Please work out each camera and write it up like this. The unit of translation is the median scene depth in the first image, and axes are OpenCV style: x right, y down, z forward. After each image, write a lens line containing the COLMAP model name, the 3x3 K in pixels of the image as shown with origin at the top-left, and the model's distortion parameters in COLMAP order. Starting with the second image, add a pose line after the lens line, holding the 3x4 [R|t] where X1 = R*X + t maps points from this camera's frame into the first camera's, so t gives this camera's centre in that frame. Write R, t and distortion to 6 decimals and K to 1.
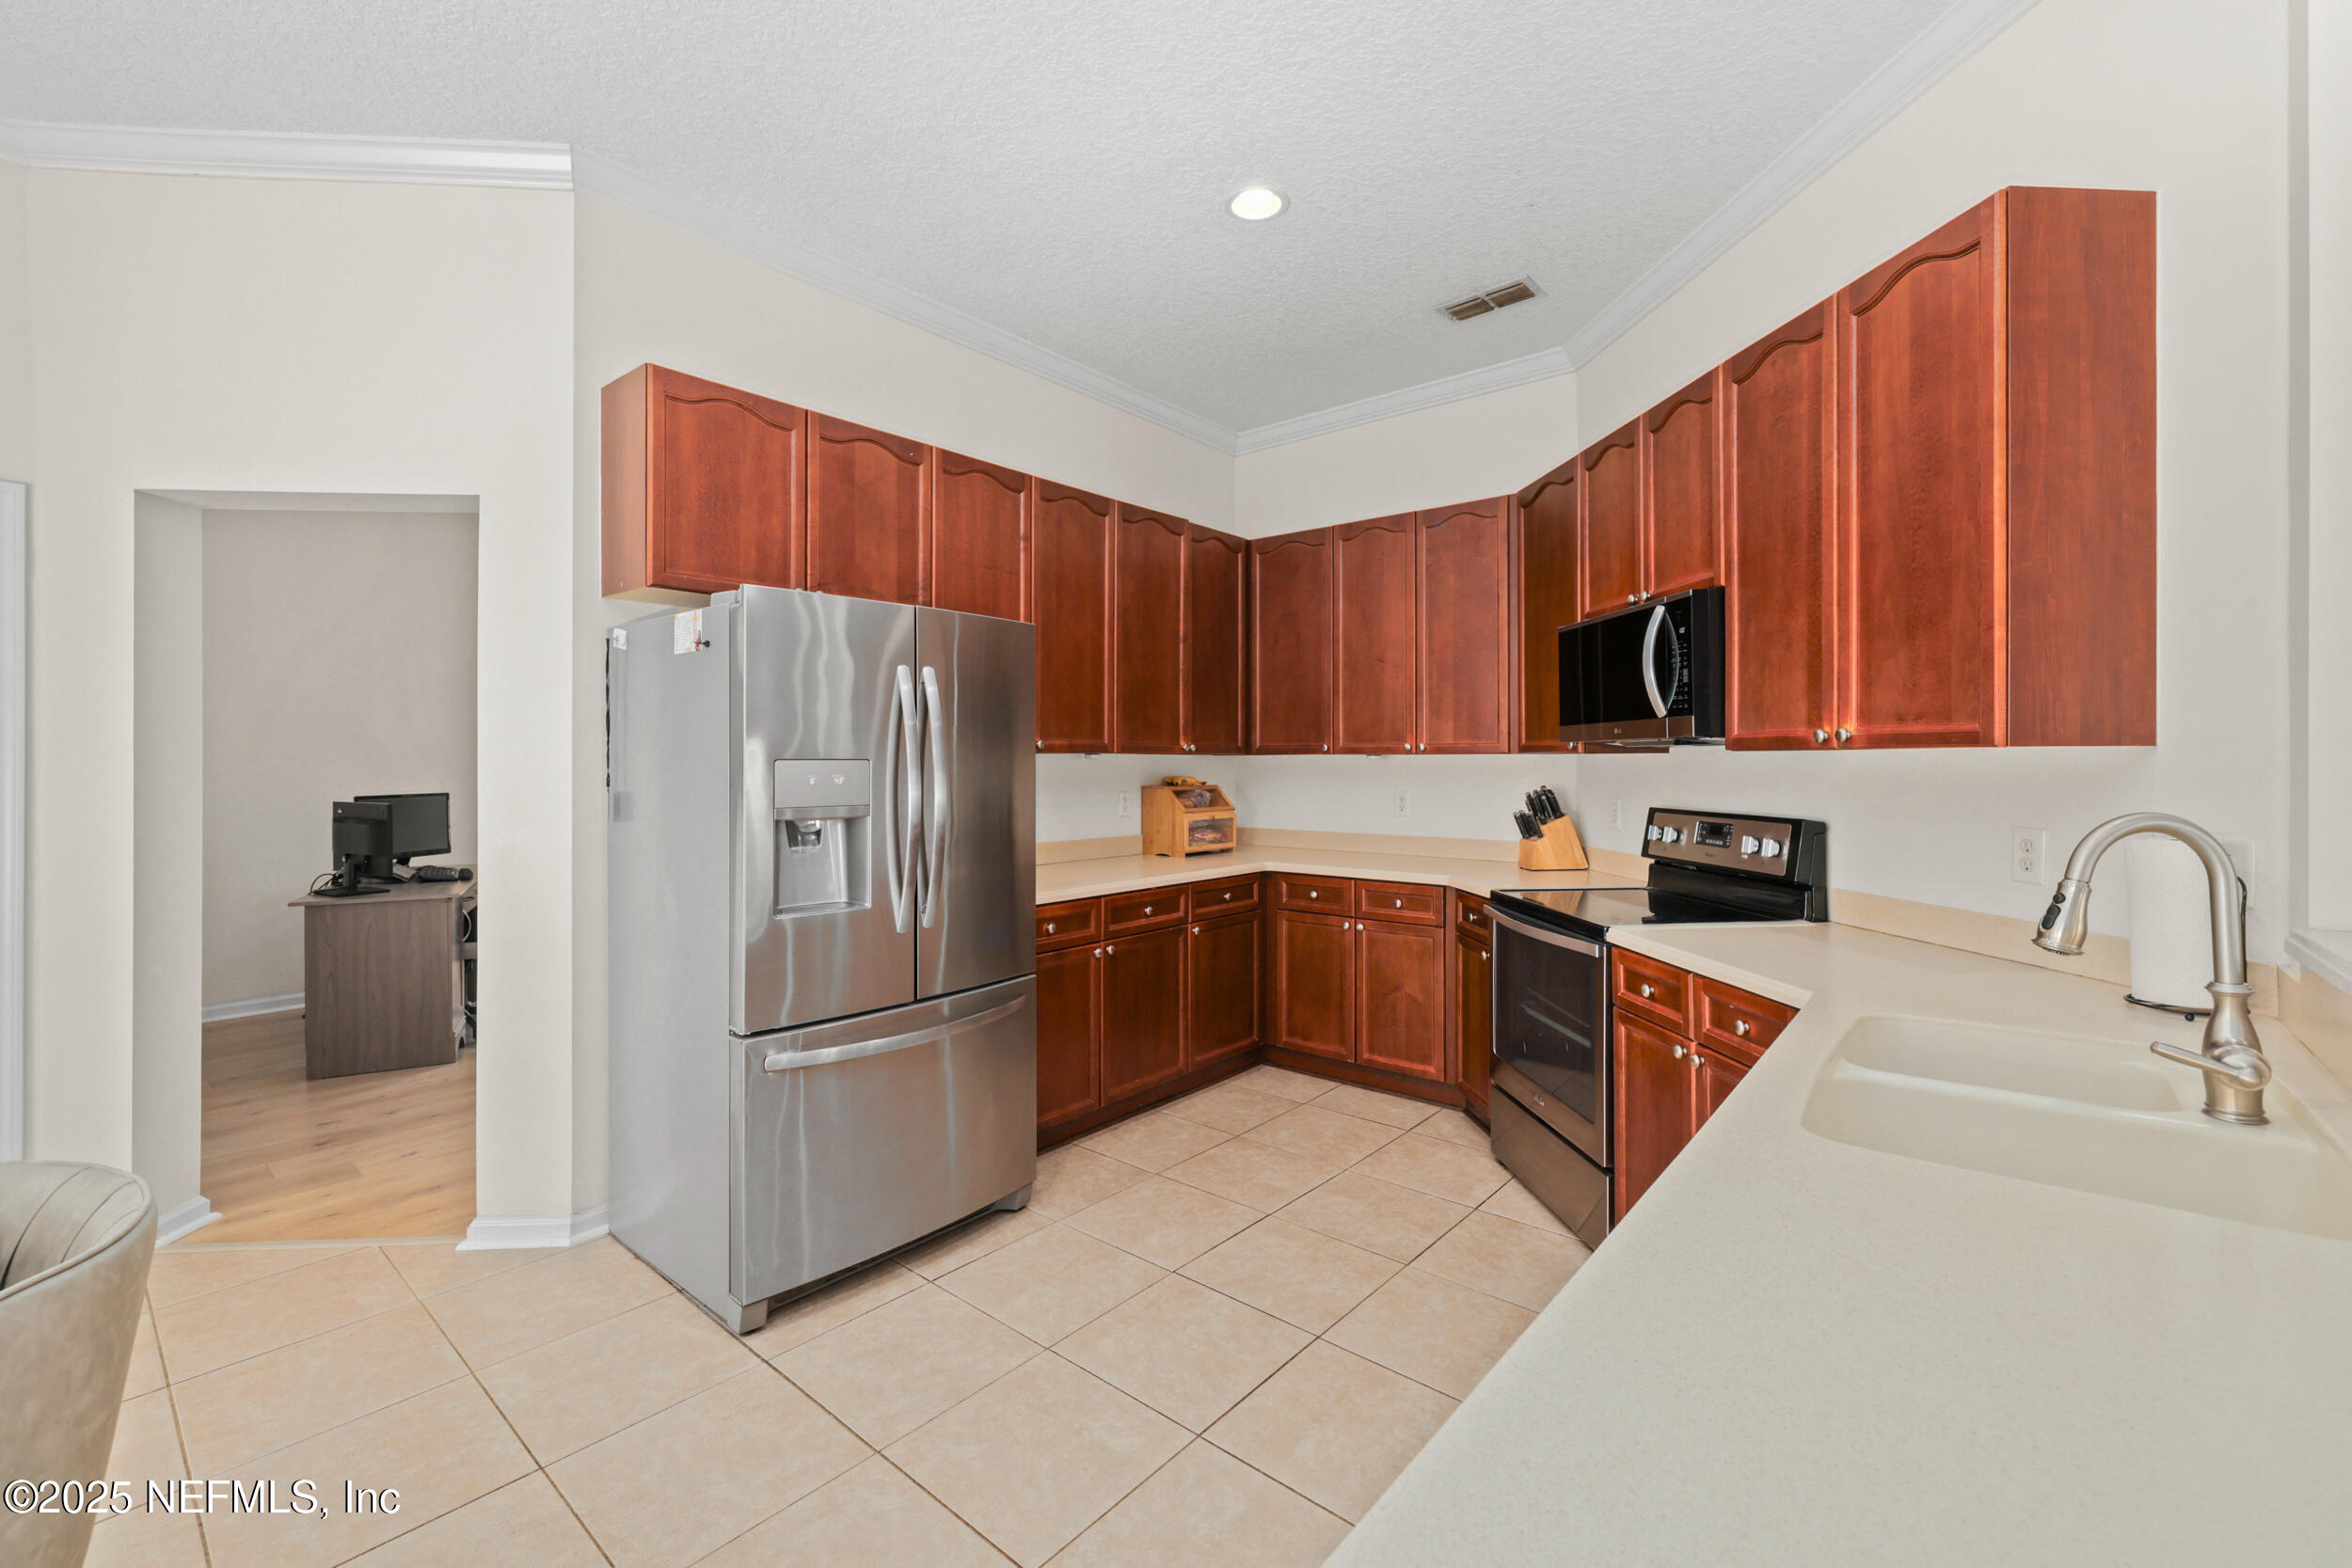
lens RADIAL K [[993.5, 0, 1174.9], [0, 993.5, 762.4], [0, 0, 1]] dist [0.000190, -0.000123]
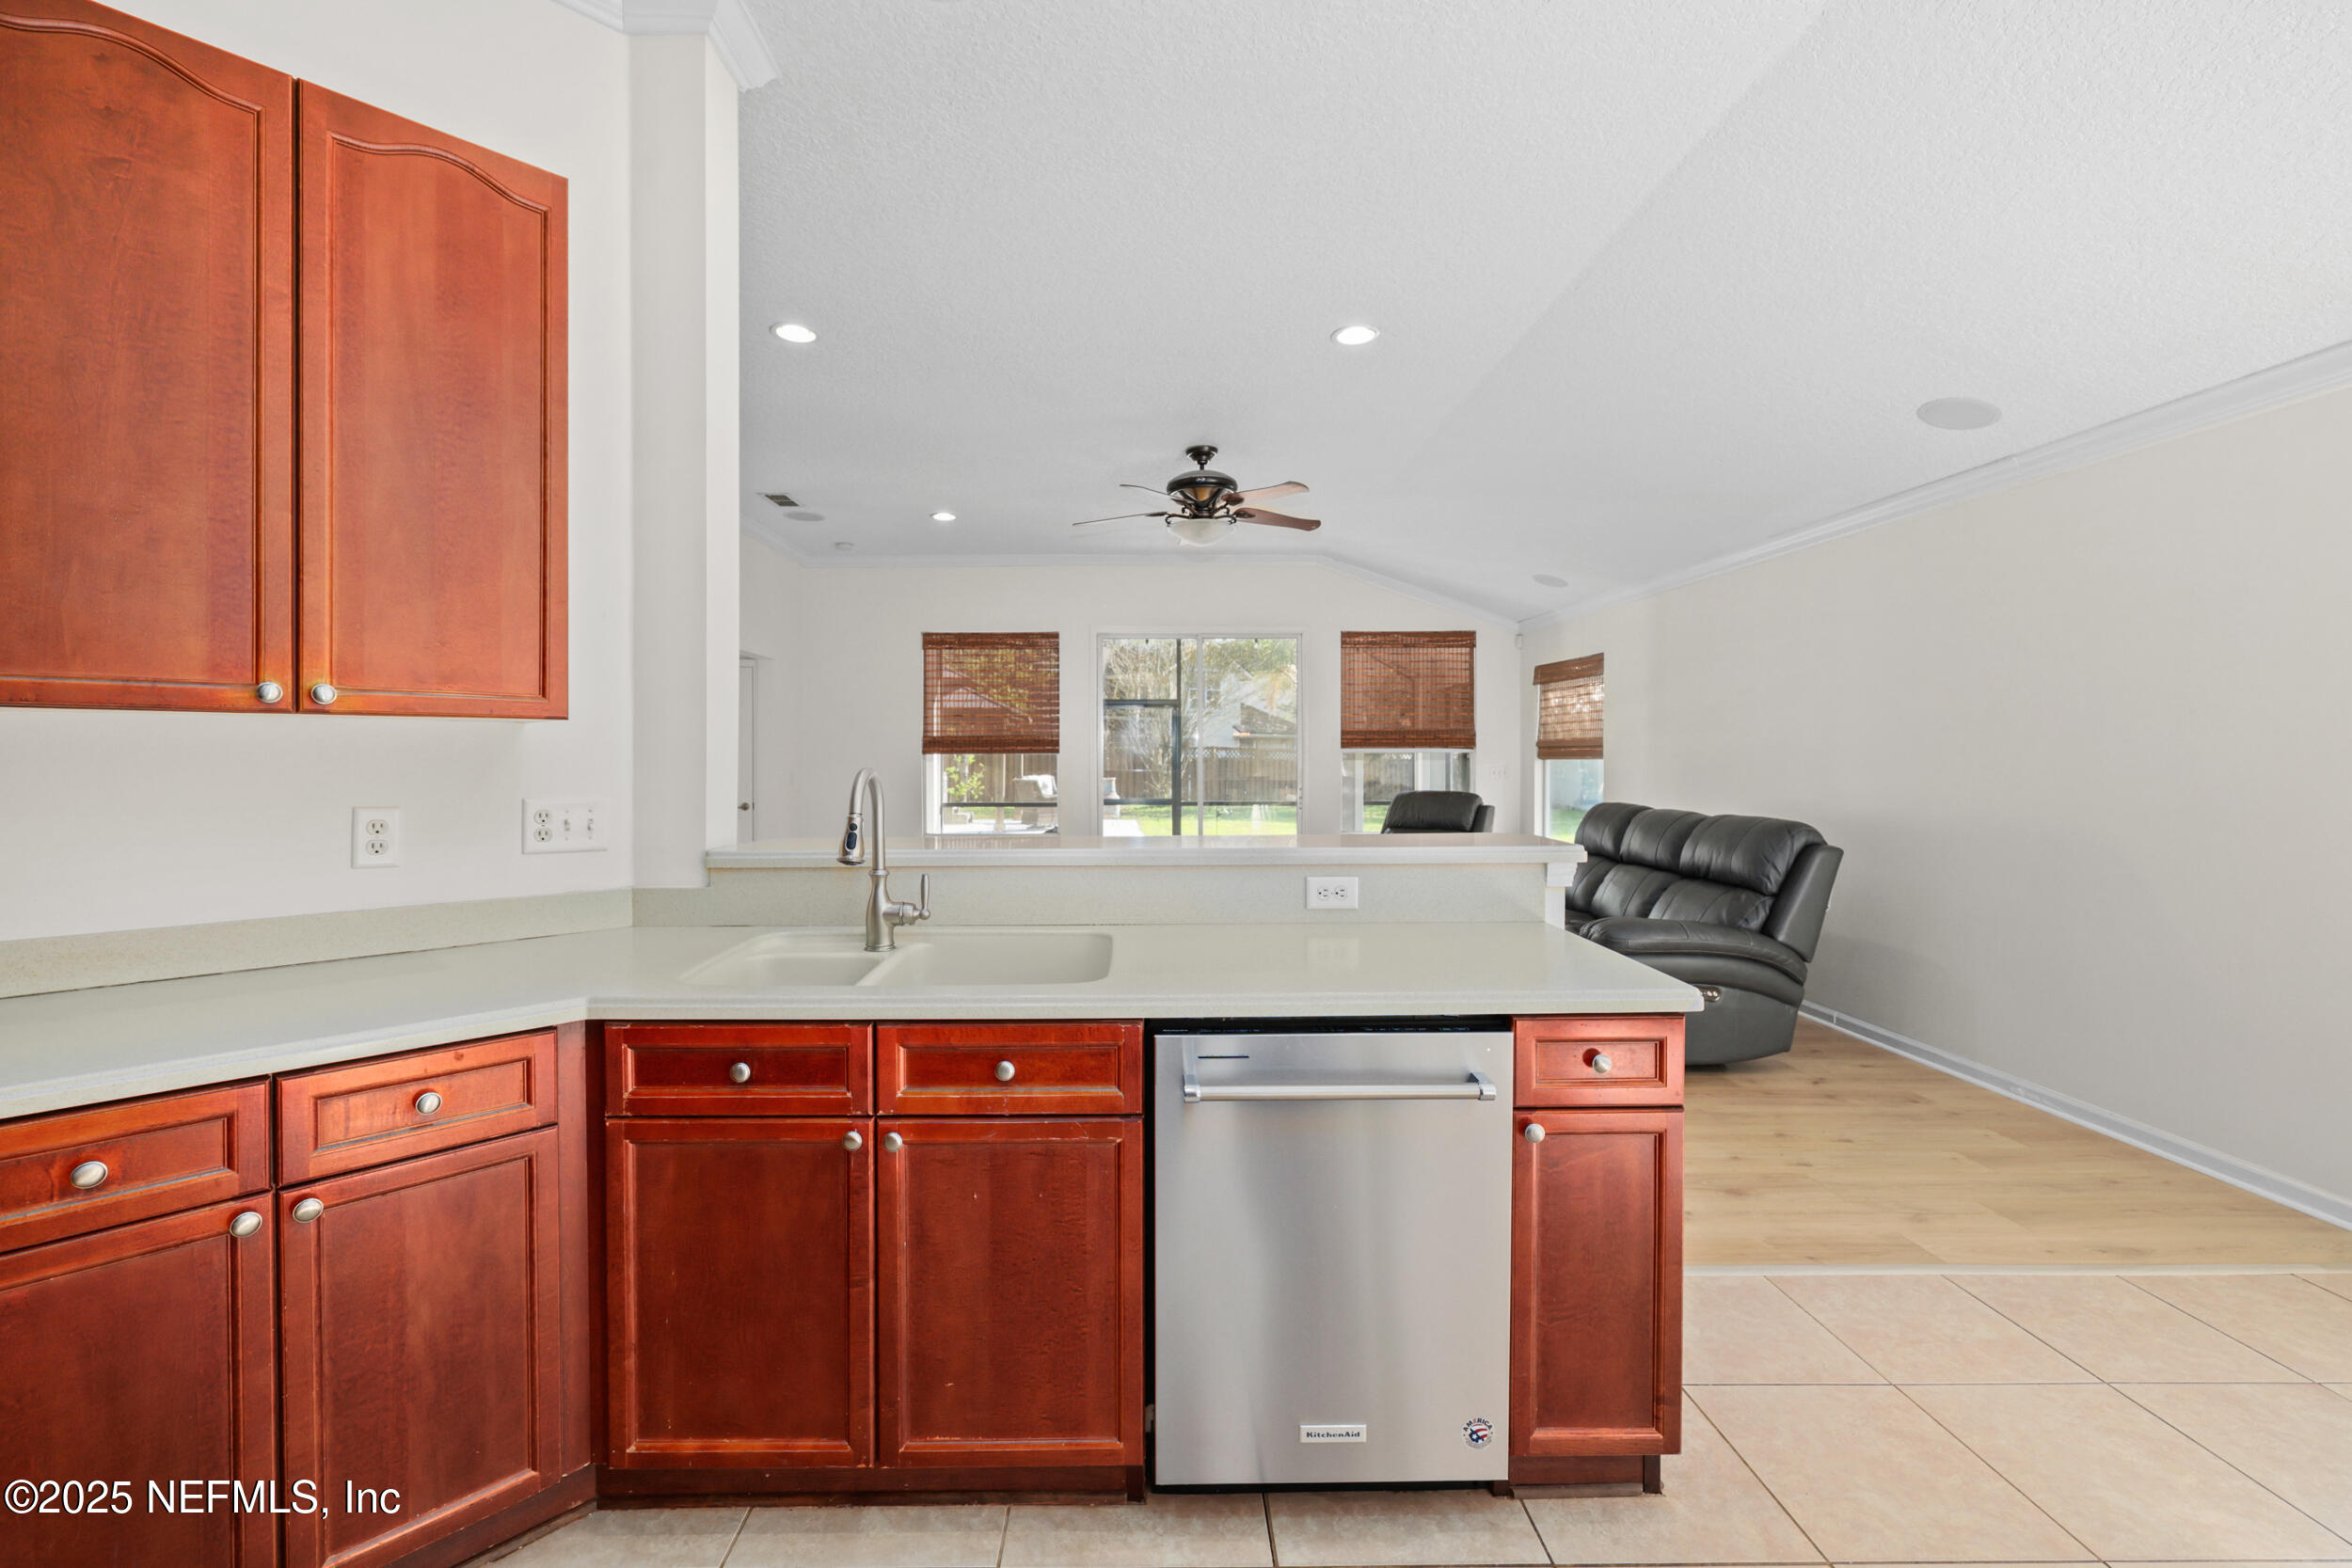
lens RADIAL K [[982.6, 0, 1145.5], [0, 982.6, 764.0], [0, 0, 1]] dist [-0.001266, -0.000763]
pose [[-0.656716, -0.005186, 0.754120, -0.223861], [0.000468, 0.999973, 0.007284, 0.015231], [-0.754137, 0.005136, -0.656697, 0.811401]]
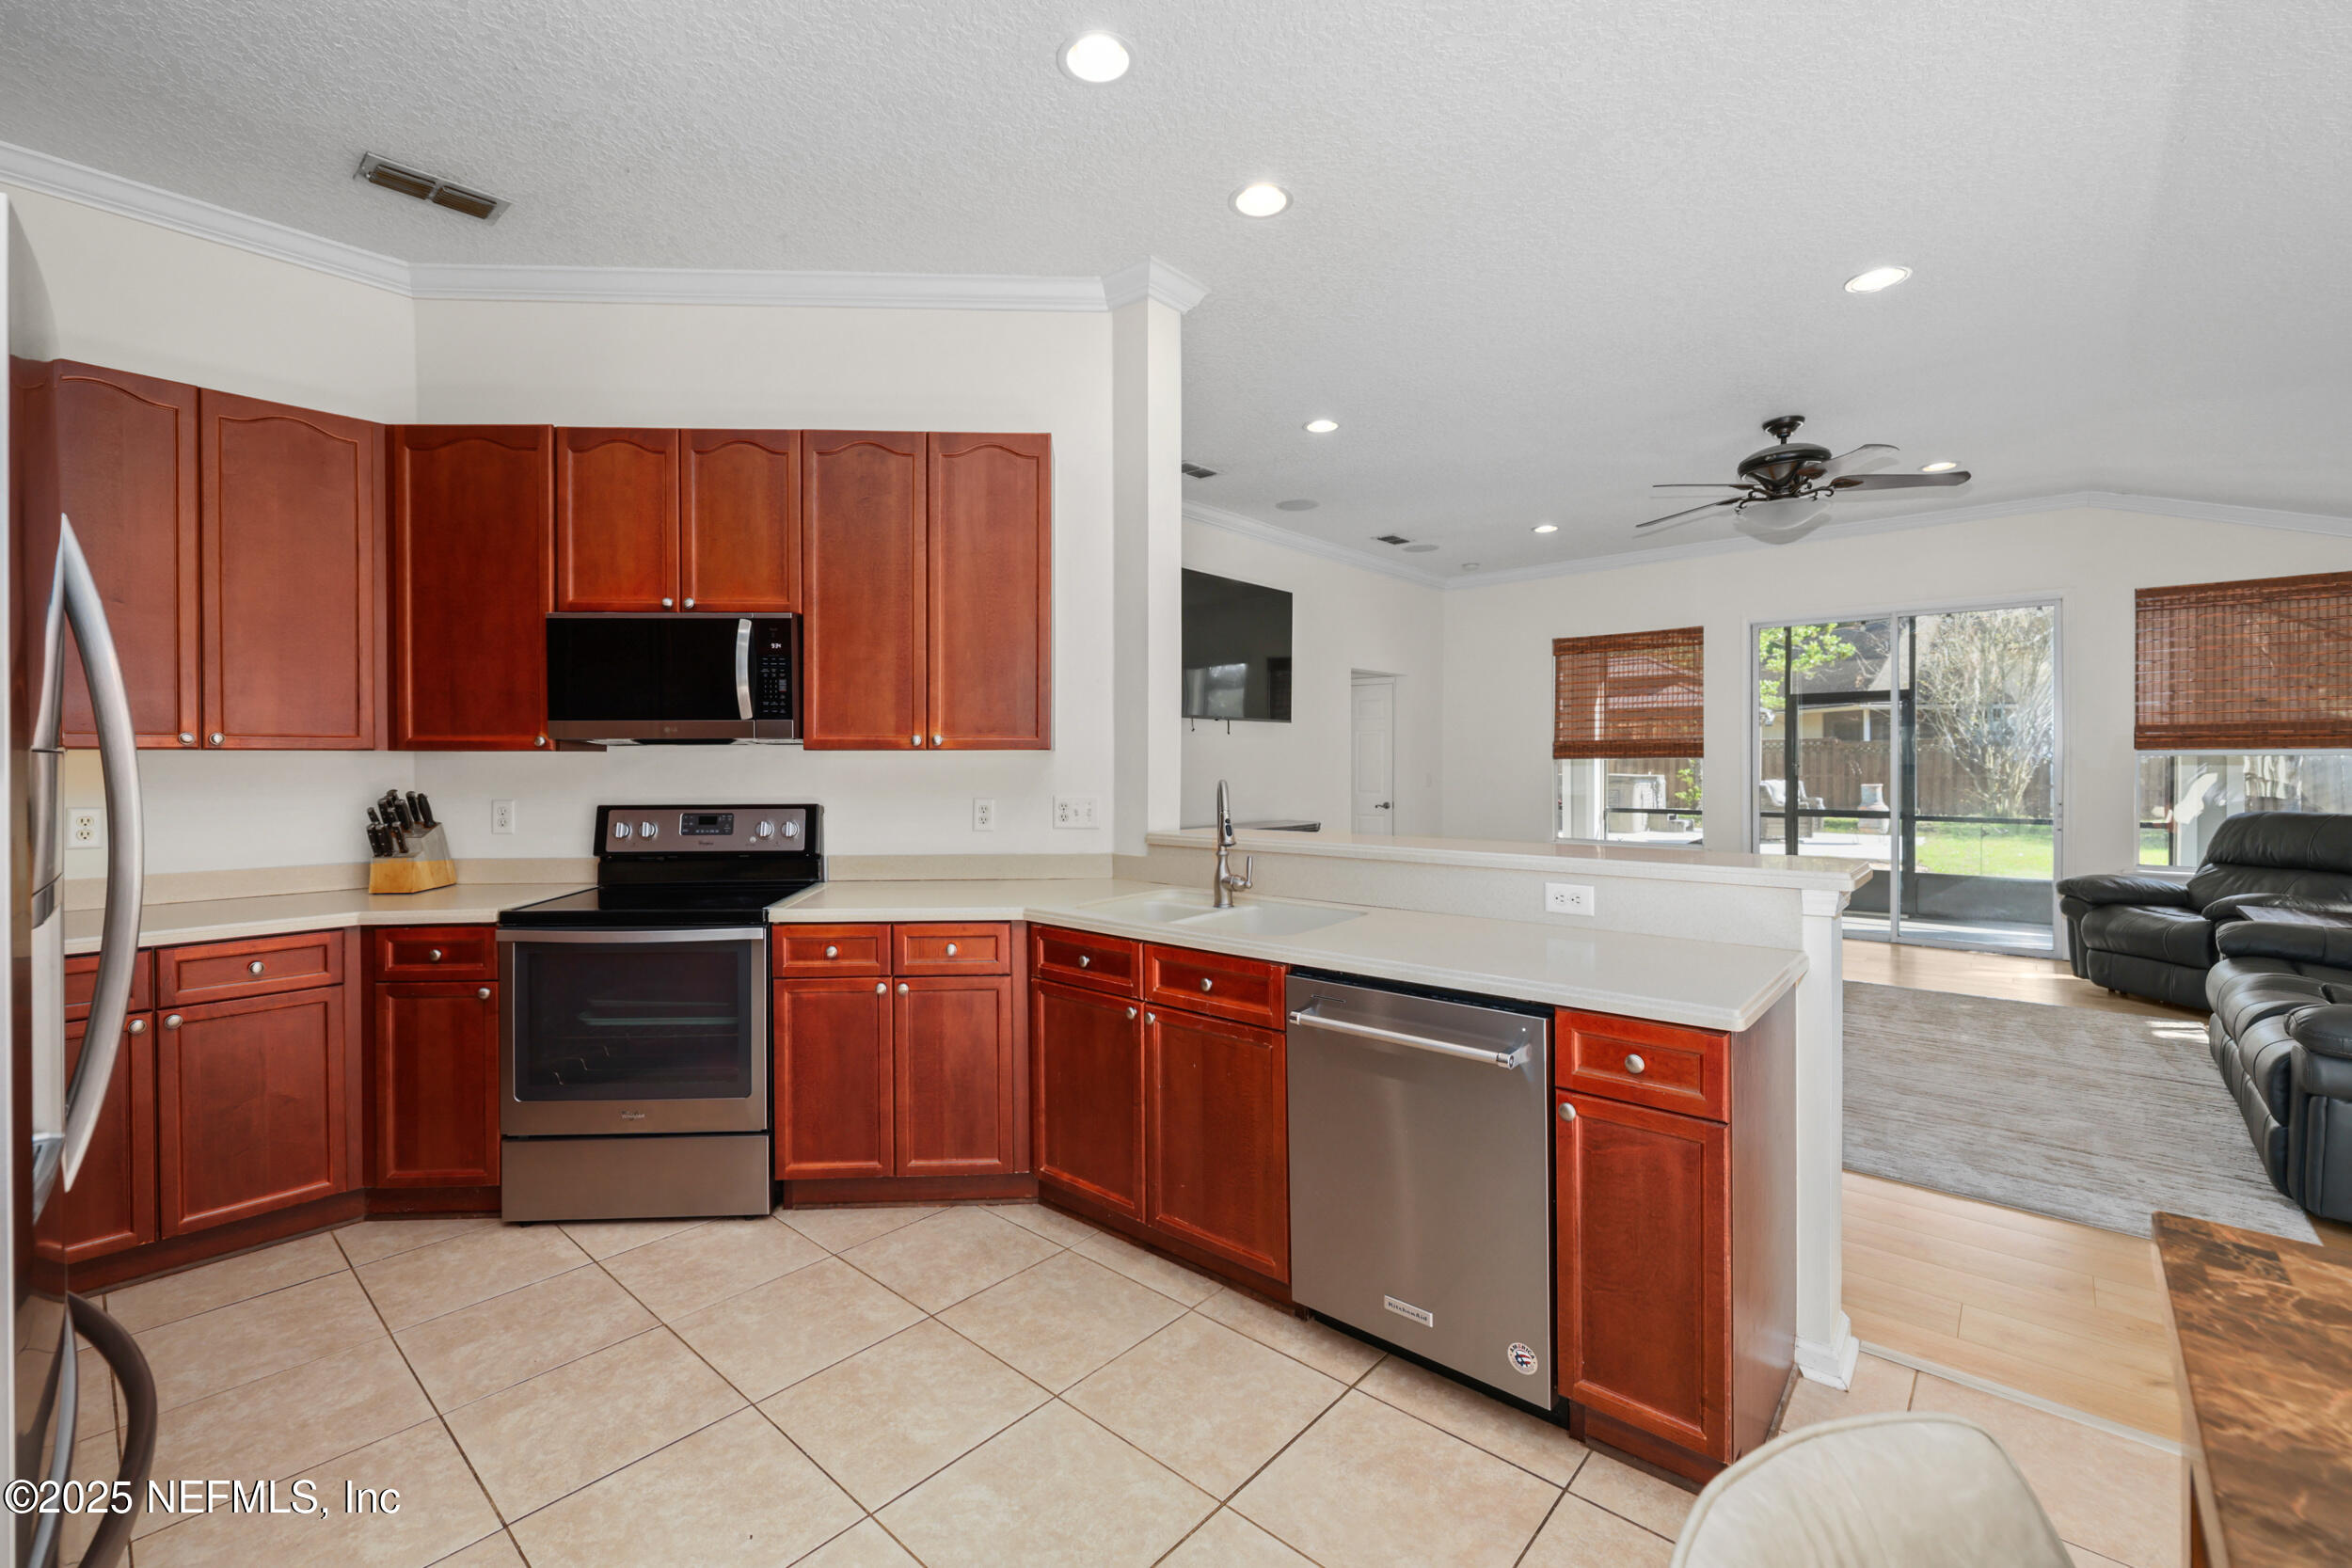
lens RADIAL K [[982.6, 0, 1145.5], [0, 982.6, 764.0], [0, 0, 1]] dist [-0.001266, -0.000763]
pose [[0.029445, -0.005336, 0.999552, -0.604968], [0.003532, 0.999980, 0.005234, 0.000377], [-0.999560, 0.003376, 0.029464, 0.519622]]
